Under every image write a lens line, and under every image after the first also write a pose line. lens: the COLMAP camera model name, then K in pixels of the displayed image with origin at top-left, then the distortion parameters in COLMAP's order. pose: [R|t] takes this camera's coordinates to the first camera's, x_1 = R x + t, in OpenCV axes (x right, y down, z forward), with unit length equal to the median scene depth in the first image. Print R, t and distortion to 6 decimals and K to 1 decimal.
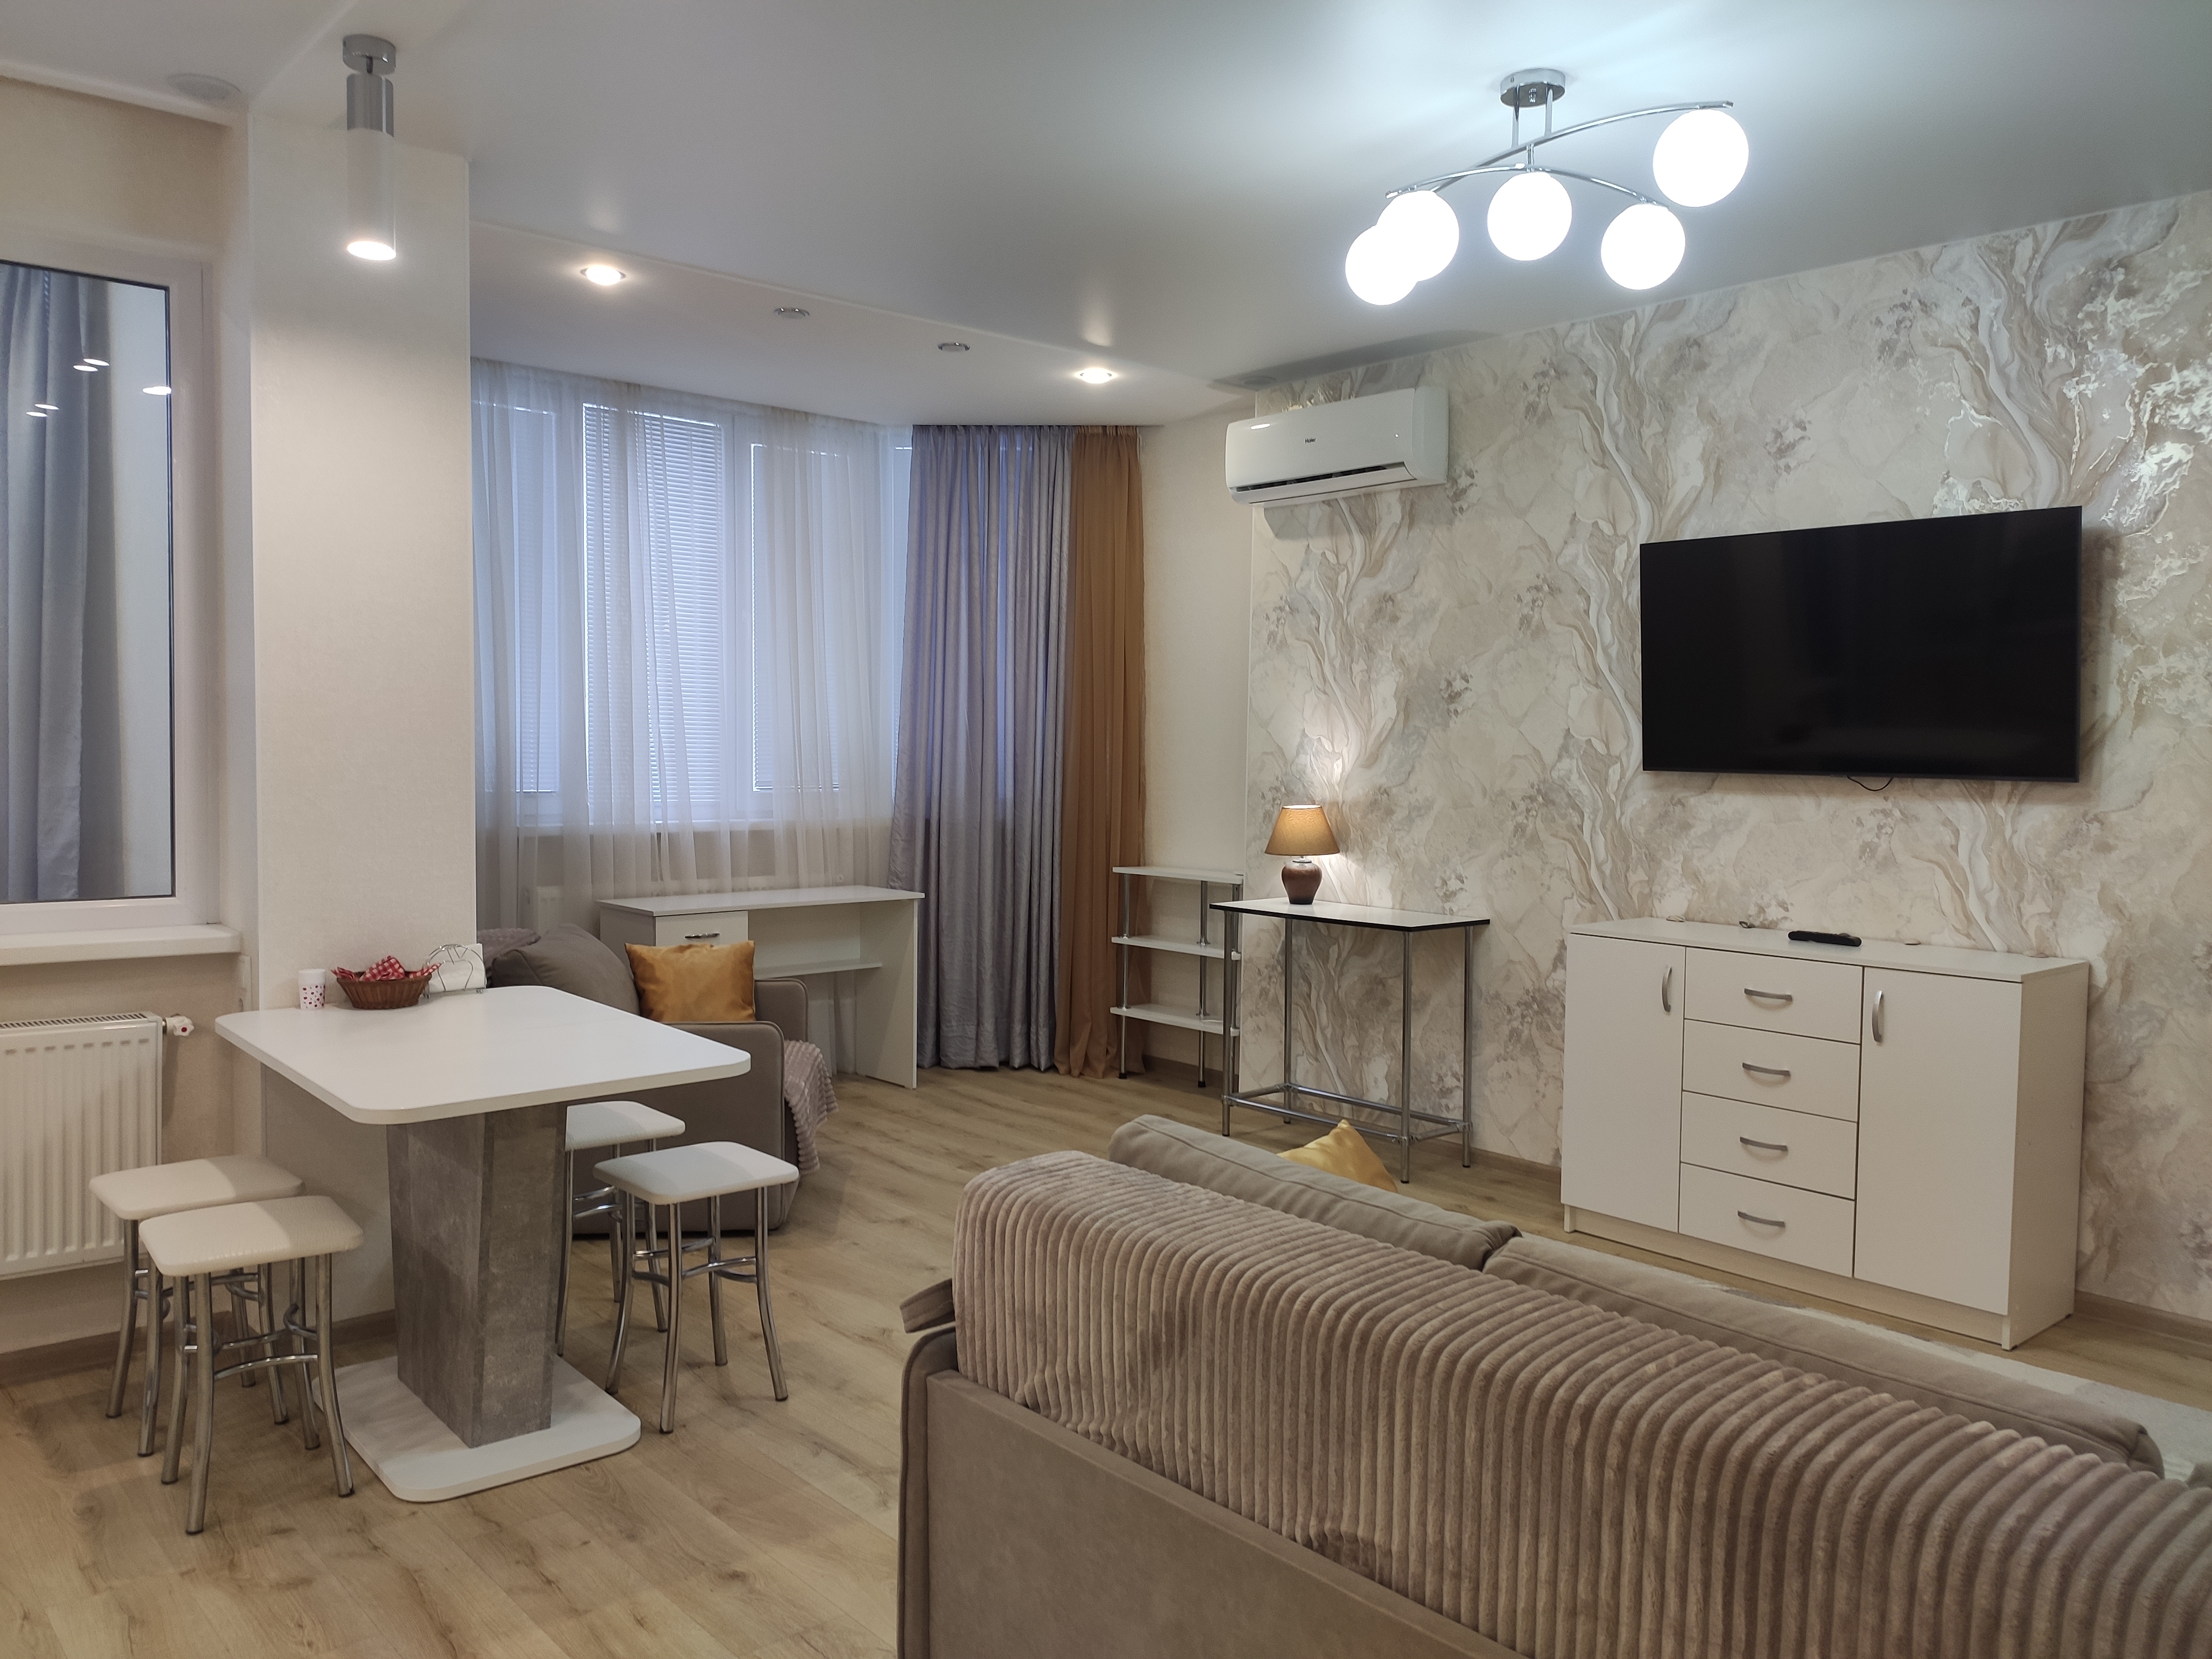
lens RADIAL K [[1662.1, 0, 1107.6], [0, 1662.1, 824.0], [0, 0, 1]] dist [0.078501, -0.104329]
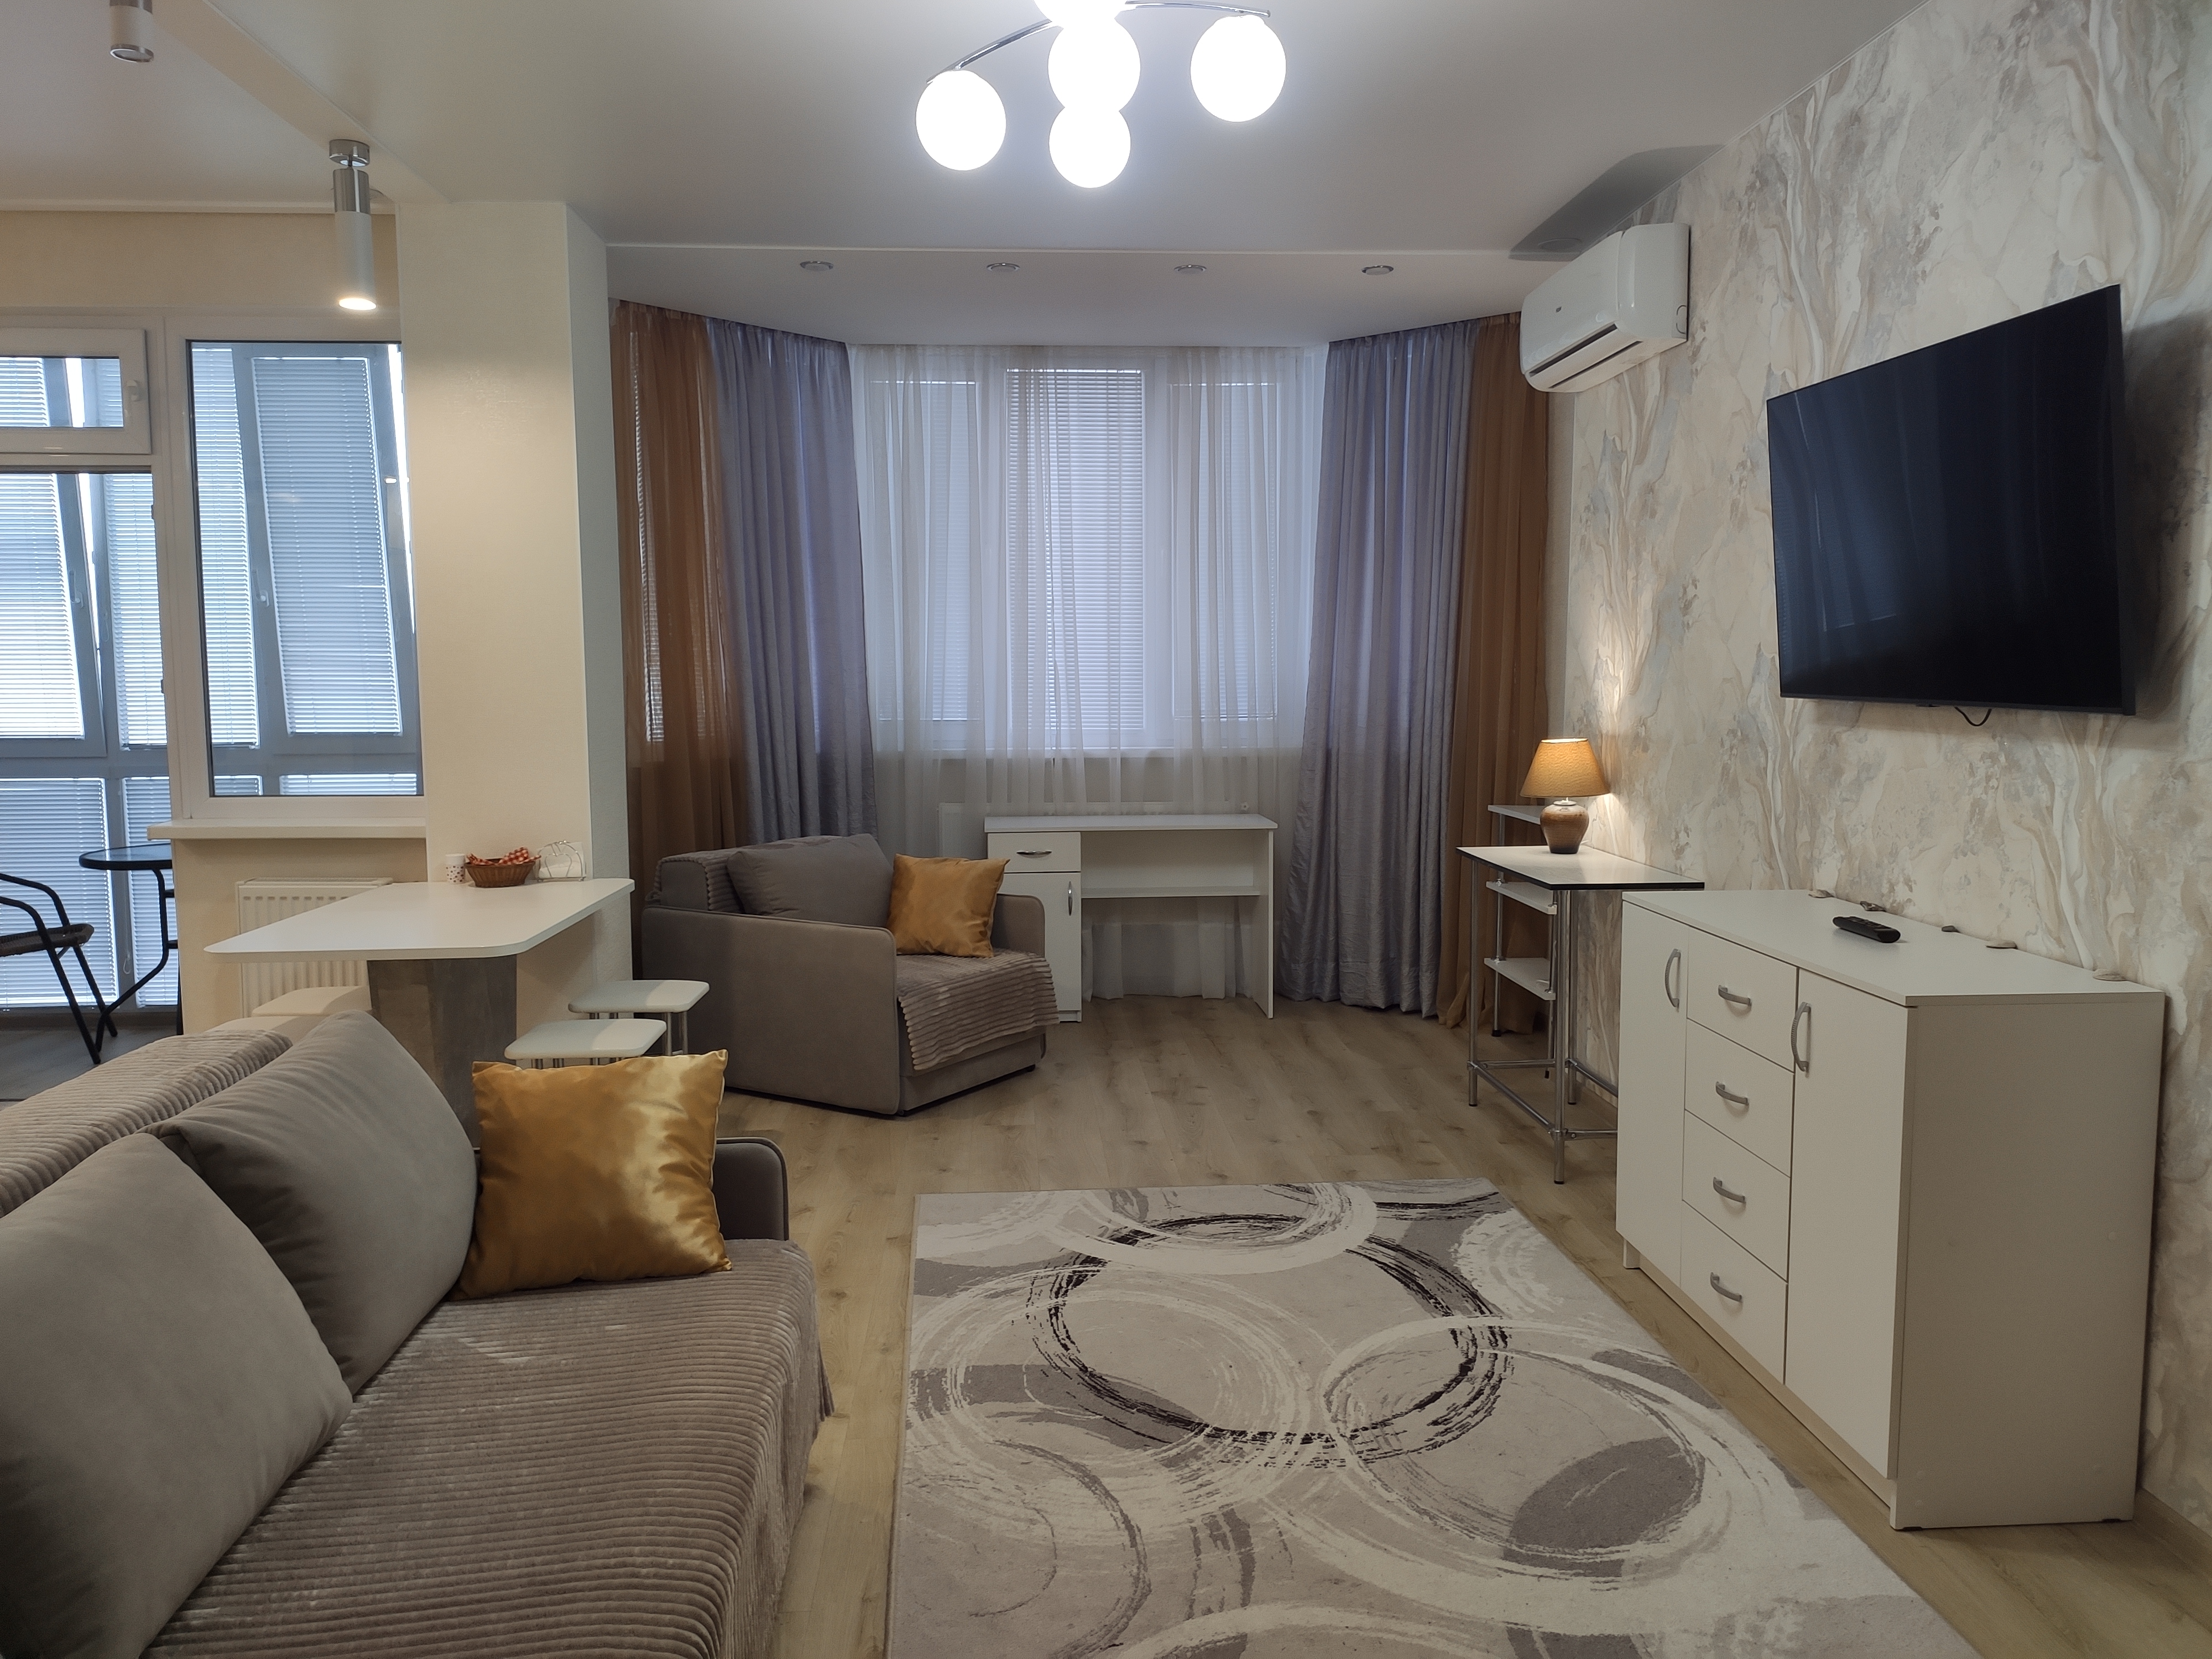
lens RADIAL K [[1662.1, 0, 1105.3], [0, 1662.1, 823.0], [0, 0, 1]] dist [0.078501, -0.104329]
pose [[0.791149, 0.042151, -0.610169, 0.606228], [-0.015745, 0.998695, 0.048575, -0.007979], [0.611421, -0.028823, 0.790781, 0.224767]]
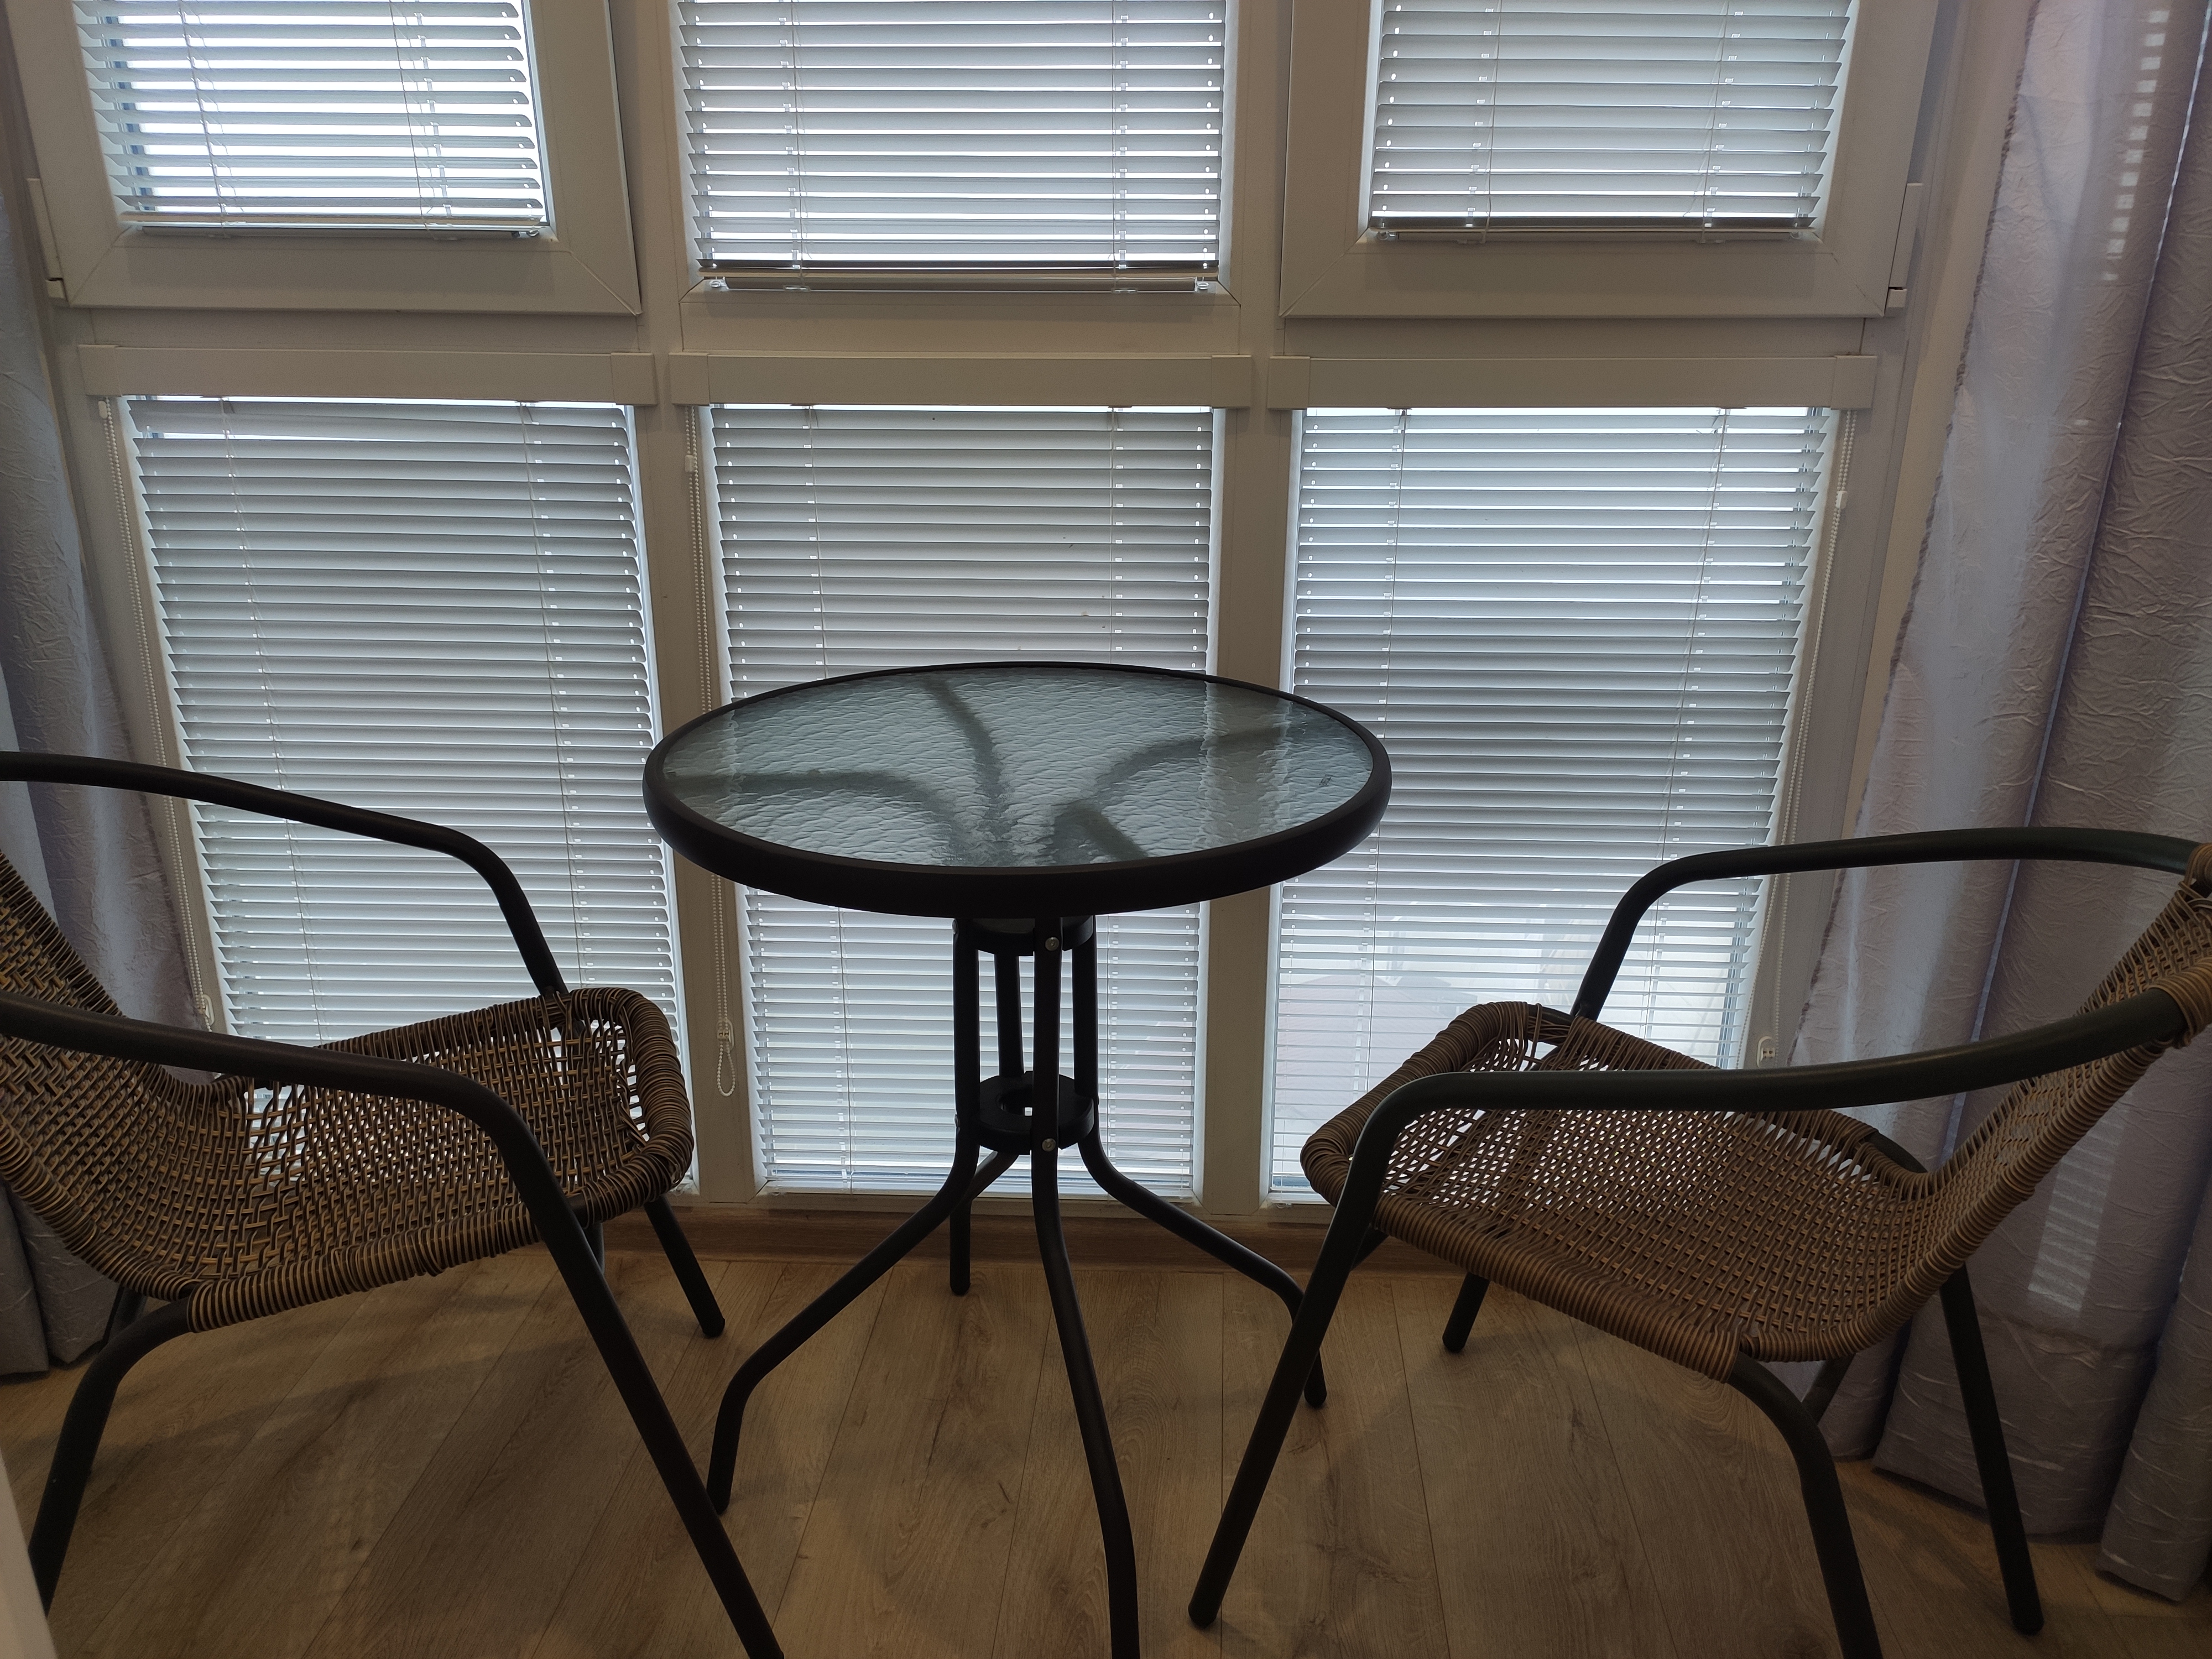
lens RADIAL K [[1662.1, 0, 1110.6], [0, 1662.1, 828.4], [0, 0, 1]] dist [0.078501, -0.104329]
pose [[0.713868, 0.222583, -0.663965, -0.629549], [-0.030105, 0.957020, 0.288456, 0.017325], [0.699633, -0.185931, 0.689886, 0.650970]]
